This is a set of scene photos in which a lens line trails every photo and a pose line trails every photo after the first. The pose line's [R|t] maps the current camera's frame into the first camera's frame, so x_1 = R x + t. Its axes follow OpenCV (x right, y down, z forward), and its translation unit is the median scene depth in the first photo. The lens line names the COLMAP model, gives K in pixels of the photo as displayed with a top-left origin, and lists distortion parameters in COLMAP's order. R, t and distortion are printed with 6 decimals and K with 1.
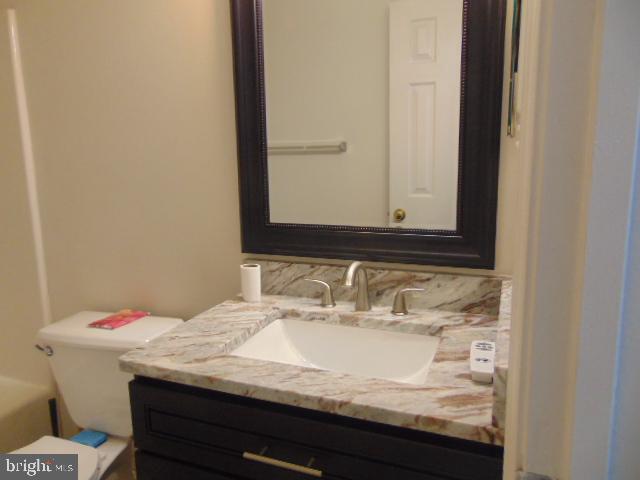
lens RADIAL K [[475.2, 0, 320.0], [0, 475.2, 240.0], [0, 0, 1]] dist [0.005379, 0.004833]
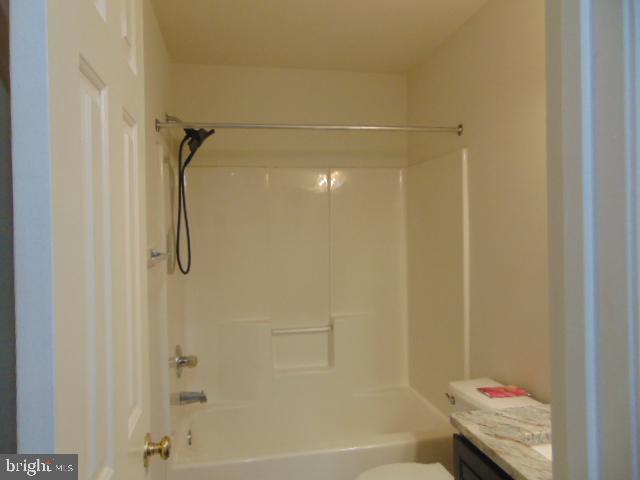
lens RADIAL K [[475.2, 0, 320.0], [0, 475.2, 240.0], [0, 0, 1]] dist [0.005379, 0.004833]
pose [[0.551160, 0.026050, -0.833993, 0.465155], [-0.148316, 0.986654, -0.067199, -0.089785], [0.821112, 0.160732, 0.547668, -0.123809]]
